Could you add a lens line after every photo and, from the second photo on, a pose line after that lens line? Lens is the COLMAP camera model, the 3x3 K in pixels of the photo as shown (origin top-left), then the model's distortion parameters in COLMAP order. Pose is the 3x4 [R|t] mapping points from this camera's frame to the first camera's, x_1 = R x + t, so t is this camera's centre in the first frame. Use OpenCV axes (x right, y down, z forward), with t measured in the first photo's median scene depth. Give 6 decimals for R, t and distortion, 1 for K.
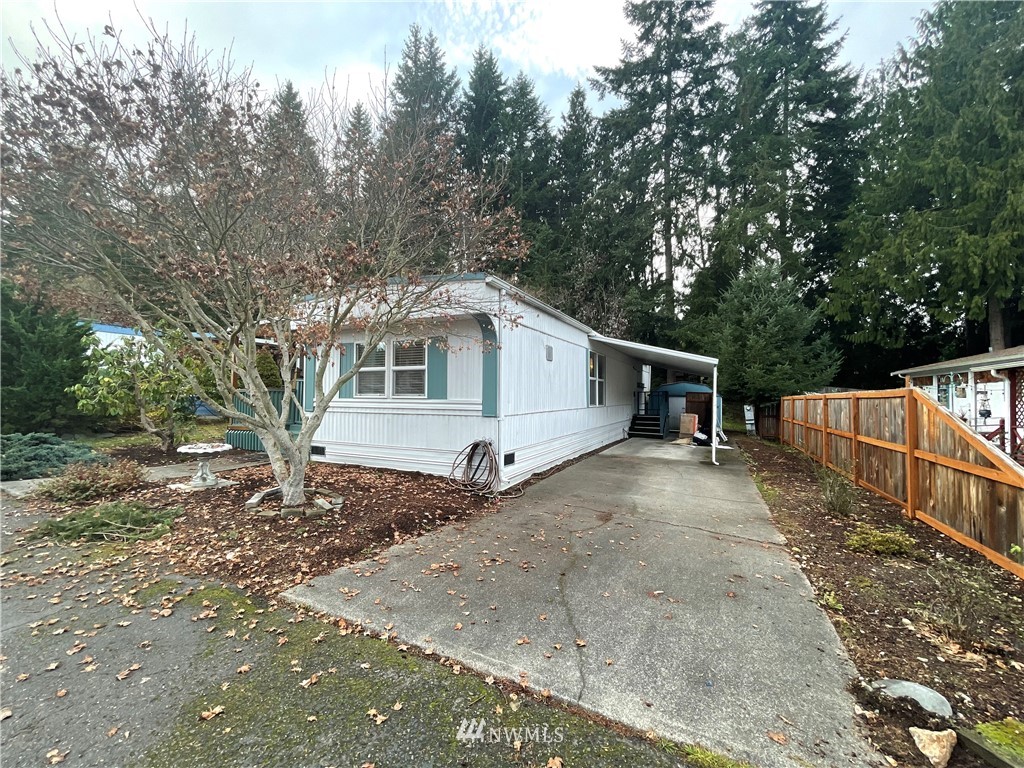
lens RADIAL K [[414.0, 0, 515.8], [0, 414.0, 377.3], [0, 0, 1]] dist [0.019681, 0.000229]
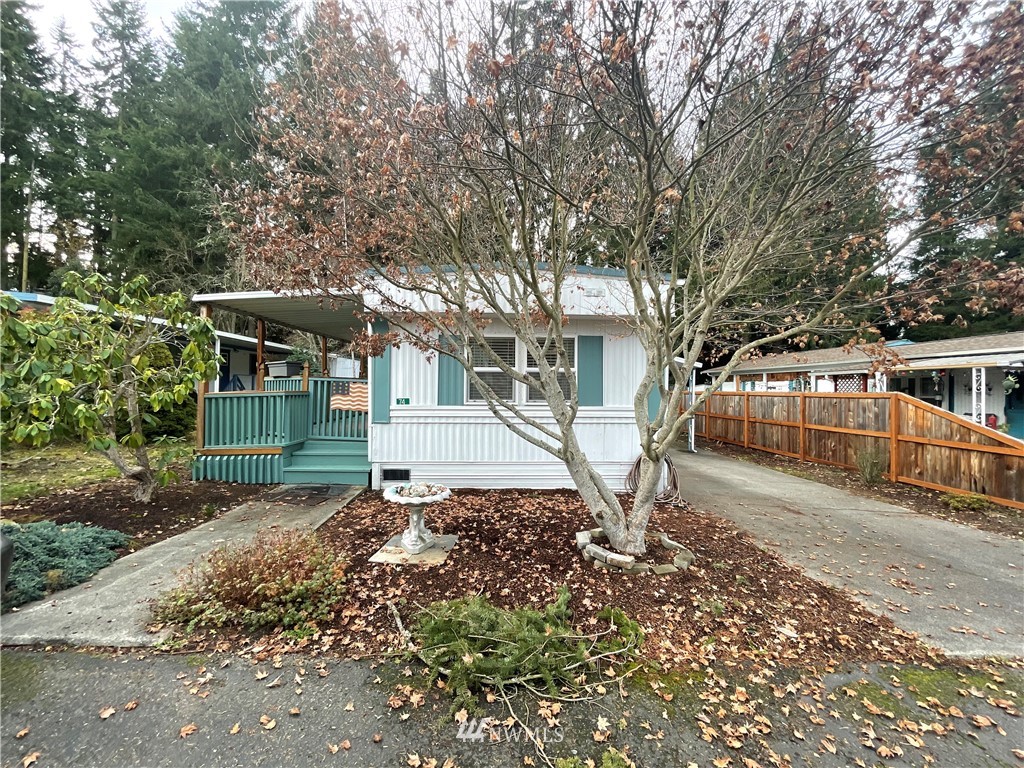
lens RADIAL K [[414.0, 0, 509.6], [0, 414.0, 390.8], [0, 0, 1]] dist [0.019681, 0.000229]
pose [[0.891226, -0.003743, 0.453545, -0.708319], [-0.015146, 0.999163, 0.038008, -0.011348], [-0.453307, -0.040743, 0.890423, 0.260686]]
